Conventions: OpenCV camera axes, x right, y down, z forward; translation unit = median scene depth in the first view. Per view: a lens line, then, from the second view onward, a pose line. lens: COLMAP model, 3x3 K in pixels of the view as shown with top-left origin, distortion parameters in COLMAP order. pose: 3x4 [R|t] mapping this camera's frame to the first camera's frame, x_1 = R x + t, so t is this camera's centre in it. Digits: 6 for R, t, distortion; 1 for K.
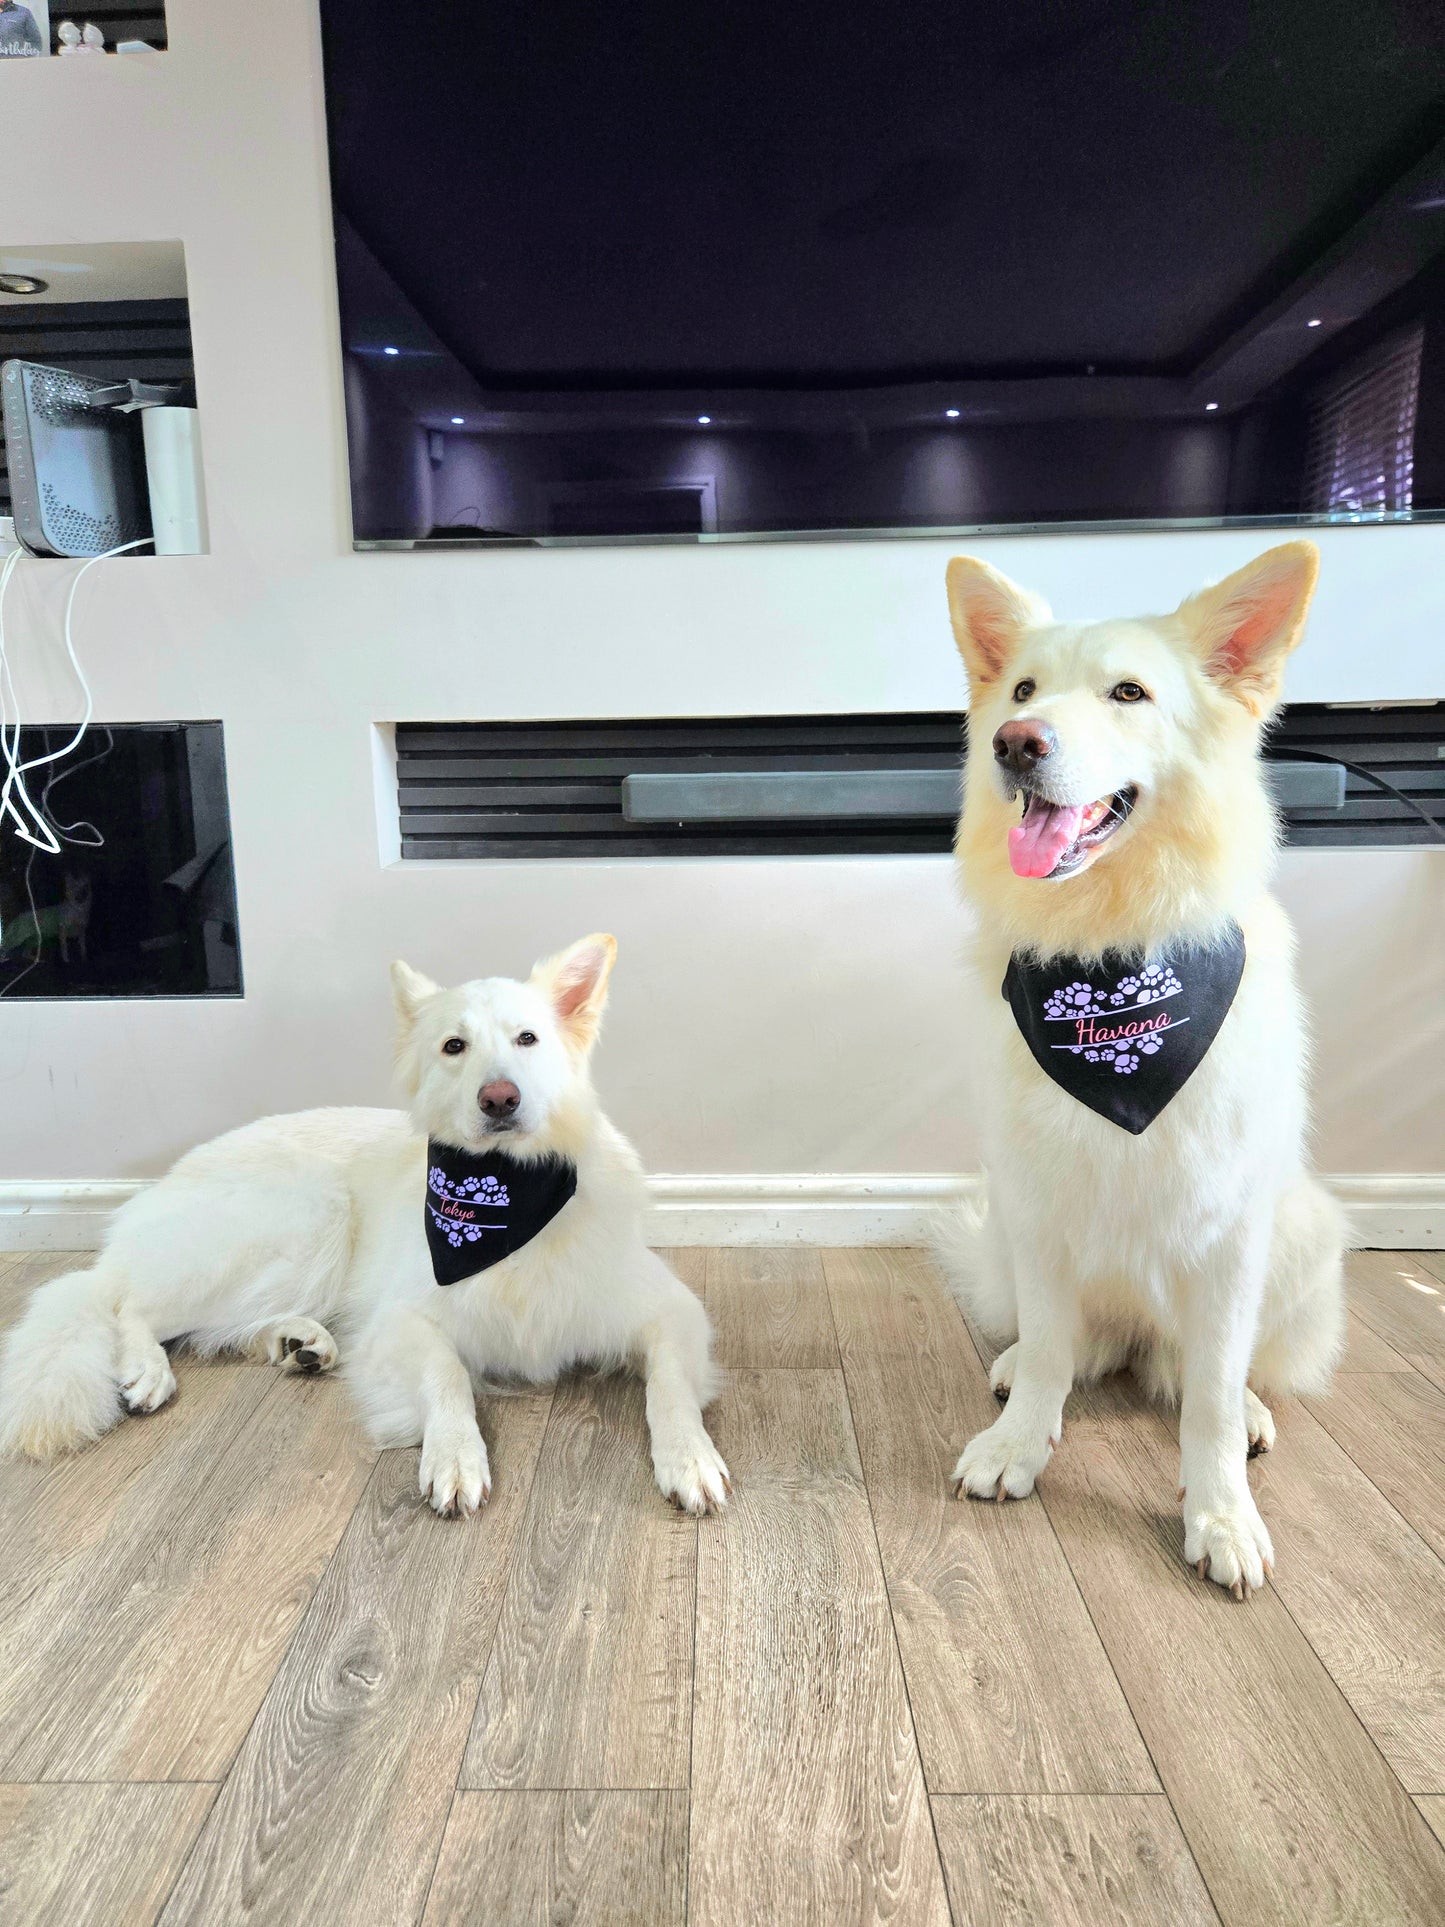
lens RADIAL K [[1221.7, 0, 693.3], [0, 1221.7, 993.4], [0, 0, 1]] dist [0.042204, -0.036896]
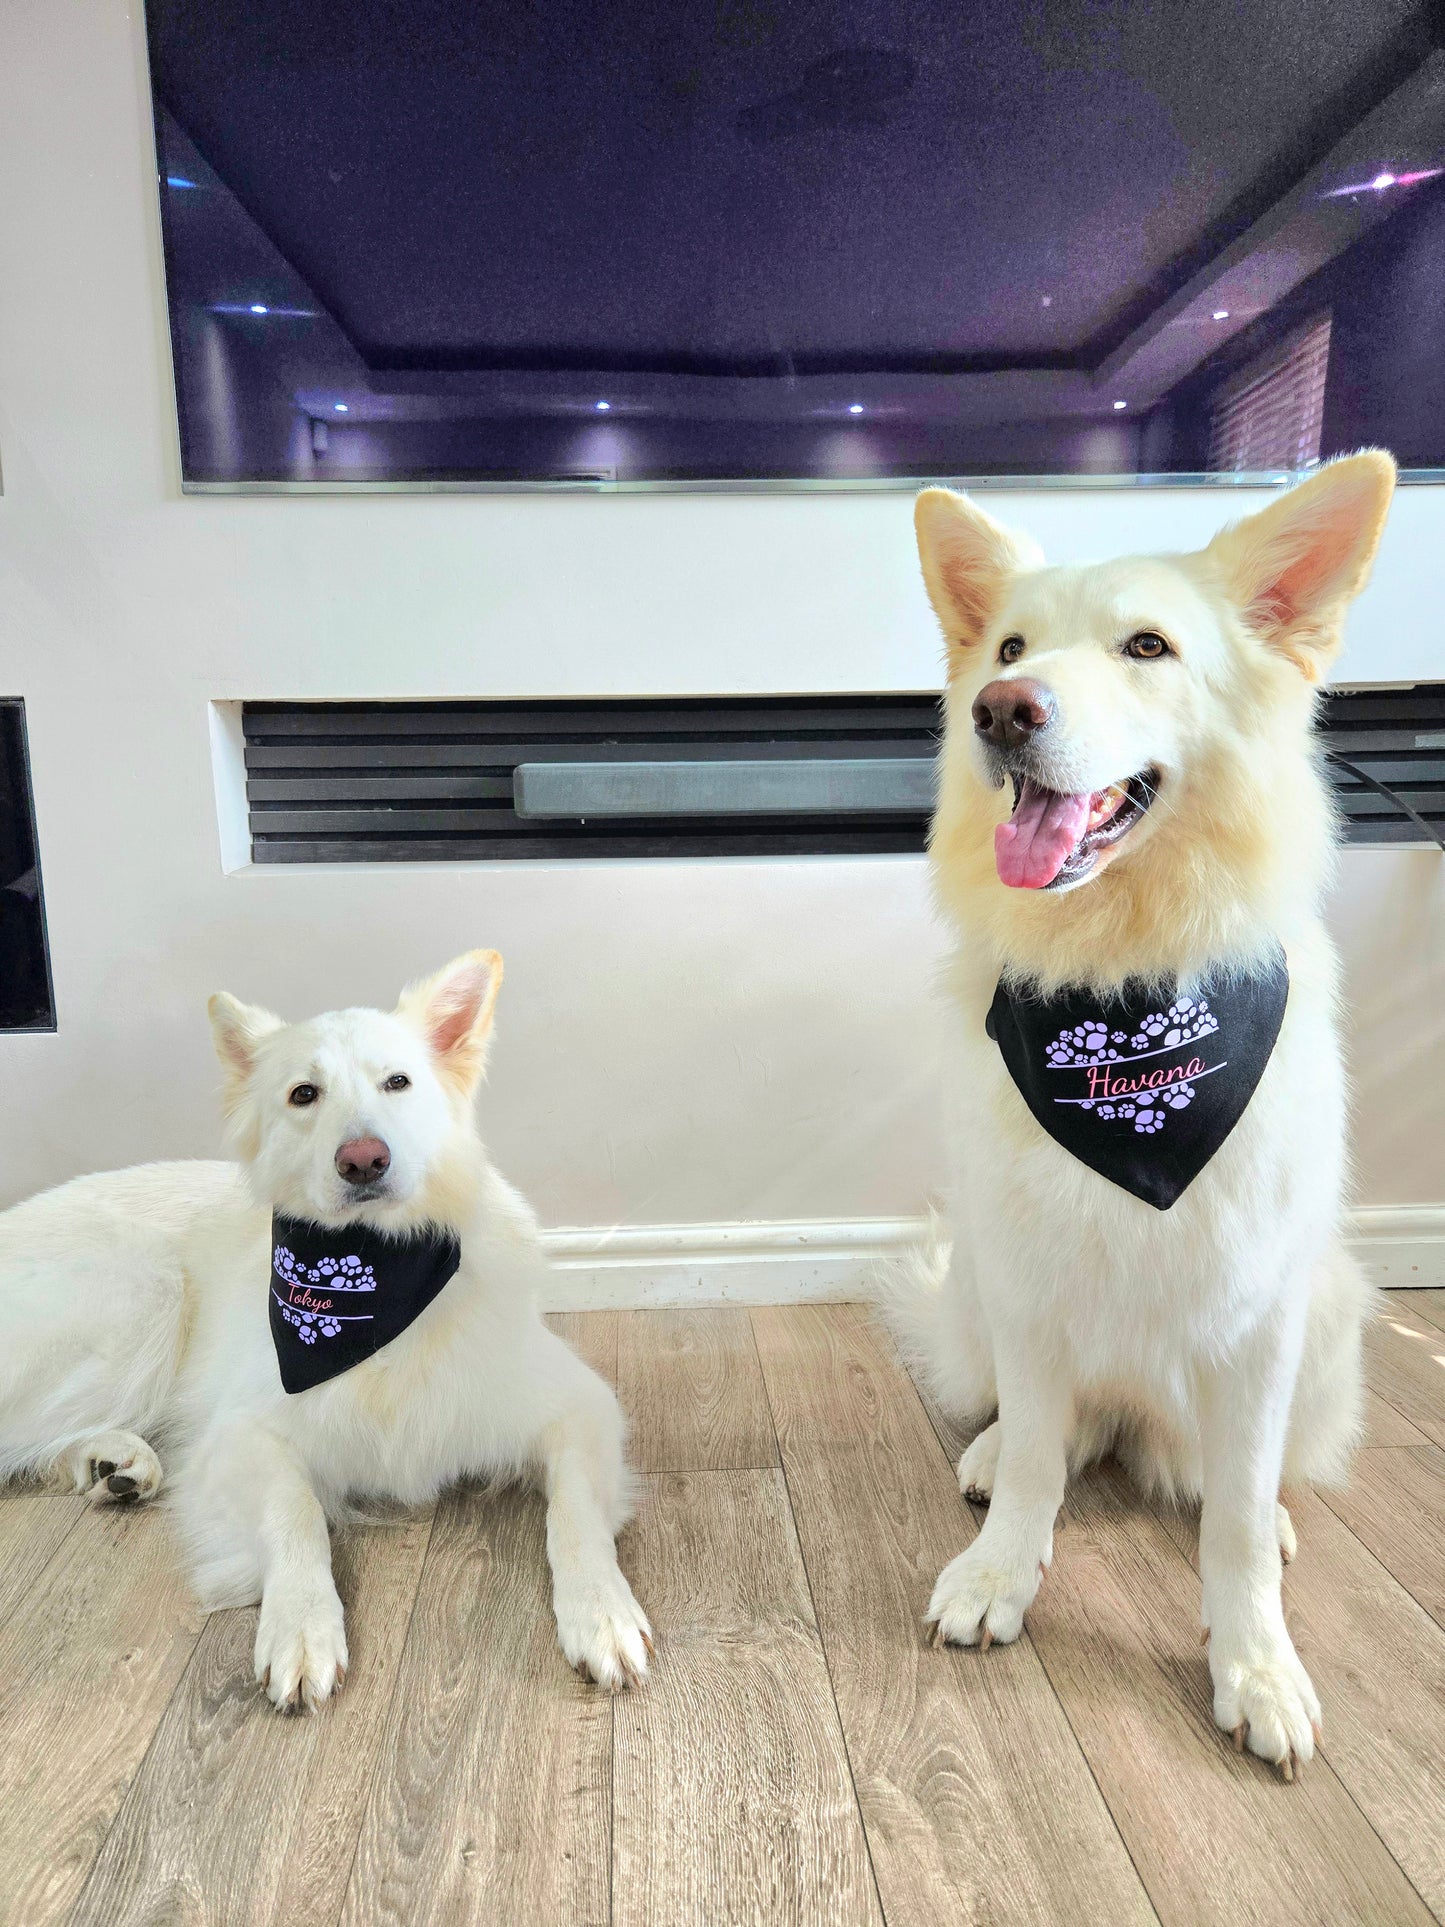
lens RADIAL K [[1272.3, 0, 693.8], [0, 1272.3, 960.8], [0, 0, 1]] dist [0.050506, -0.041886]
pose [[0.997083, -0.011386, 0.075476, -0.001682], [0.013524, 0.999520, -0.027871, -0.023767], [-0.075122, 0.028811, 0.996758, 0.169840]]
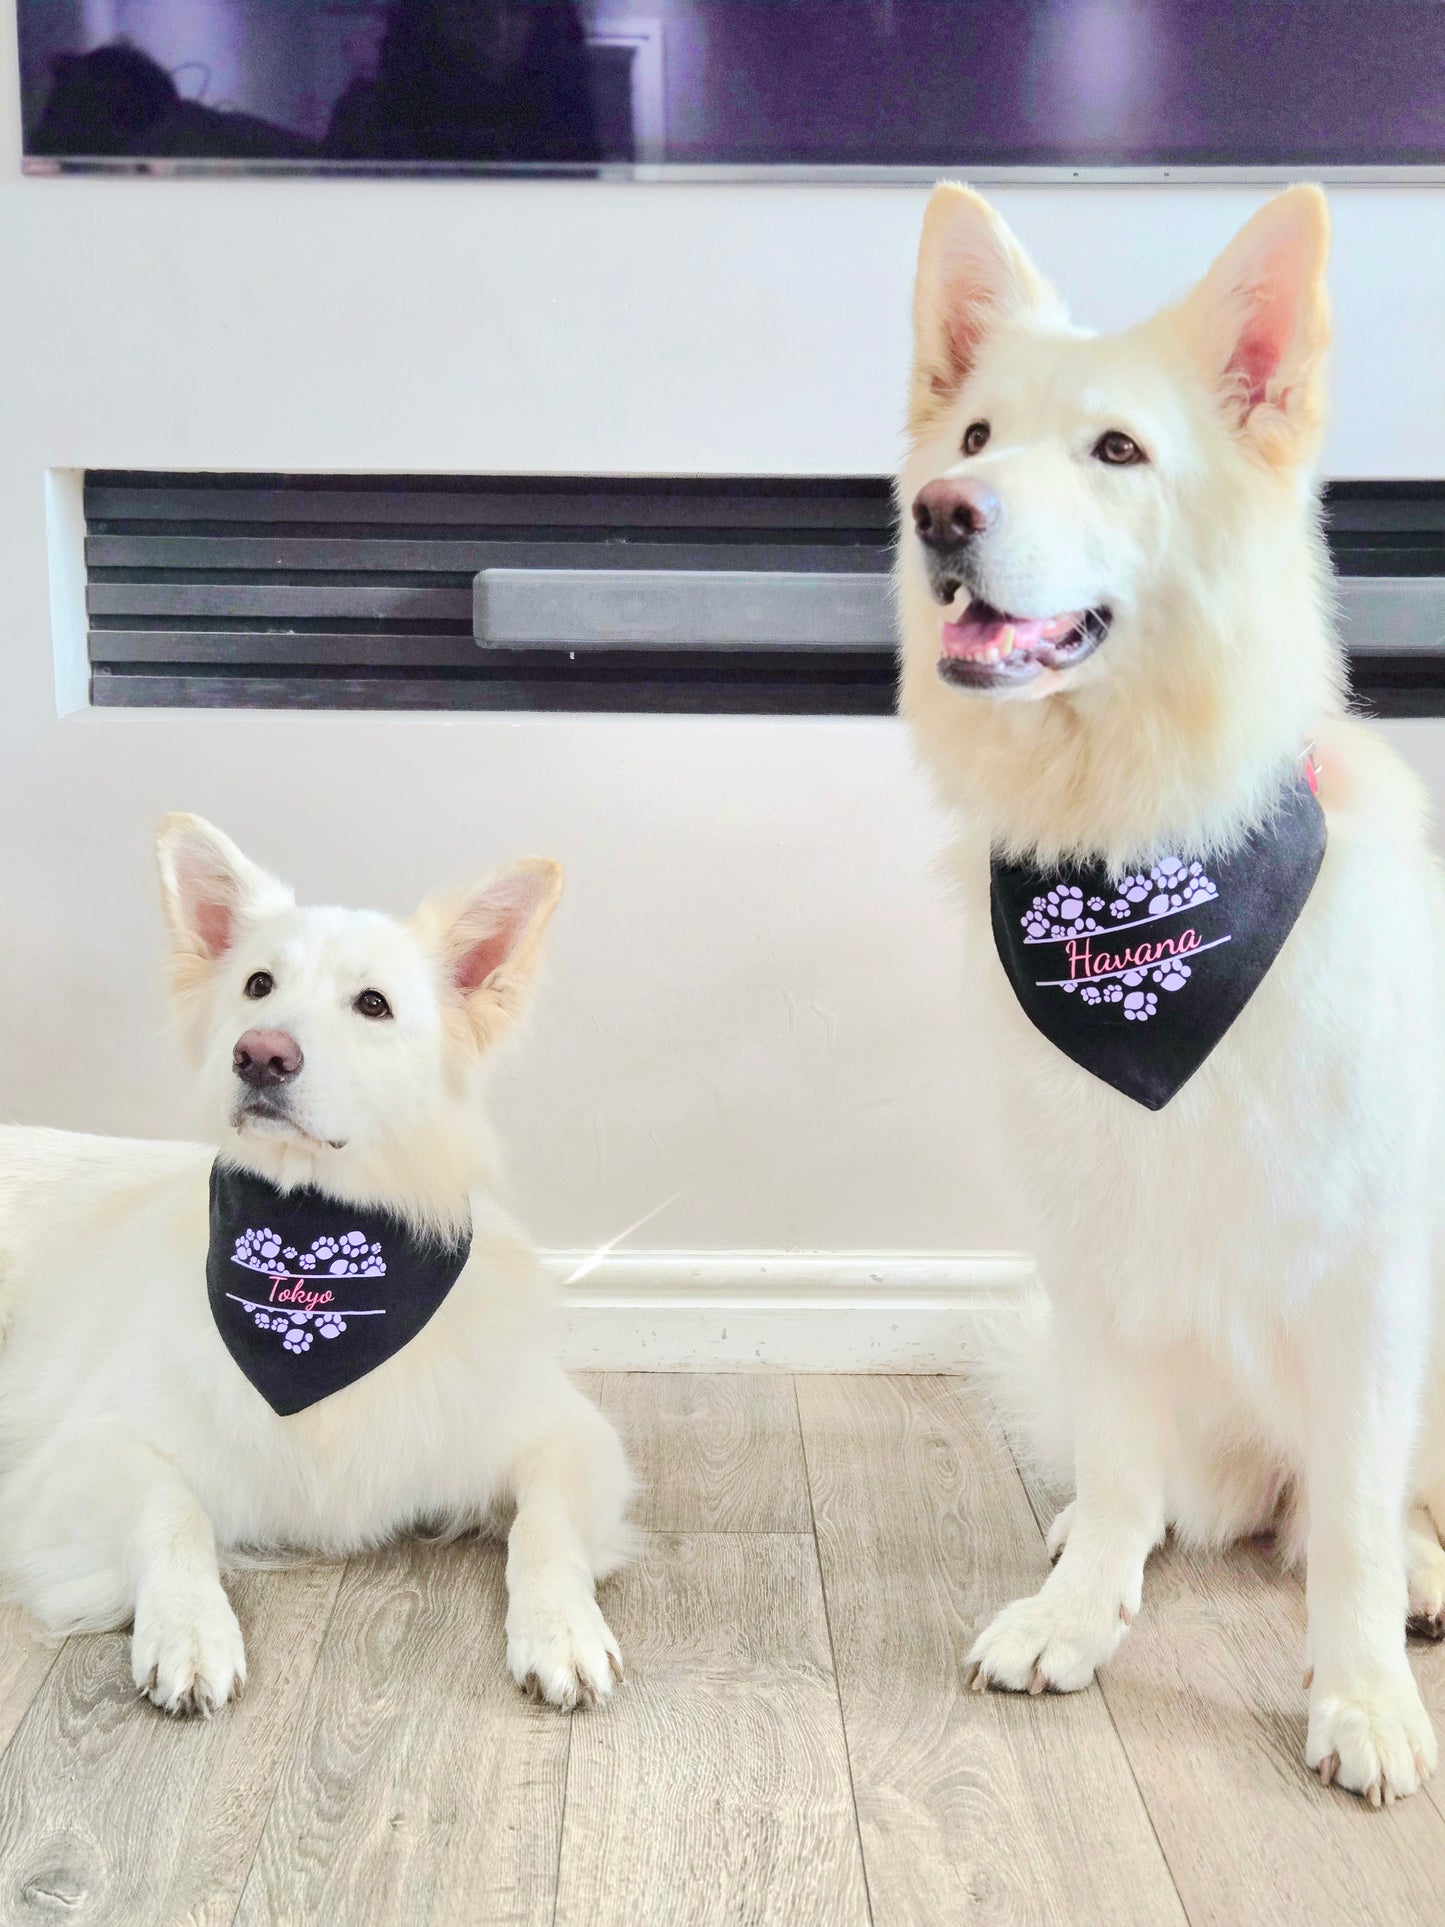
lens RADIAL K [[2339.7, 0, 717.8], [0, 2339.7, 1018.9], [0, 0, 1]] dist [0.050253, -0.030678]
pose [[0.998750, 0.015050, 0.047659, 0.017359], [-0.015079, 0.999886, 0.000258, 0.065503], [-0.047649, -0.000977, 0.998864, -0.253688]]
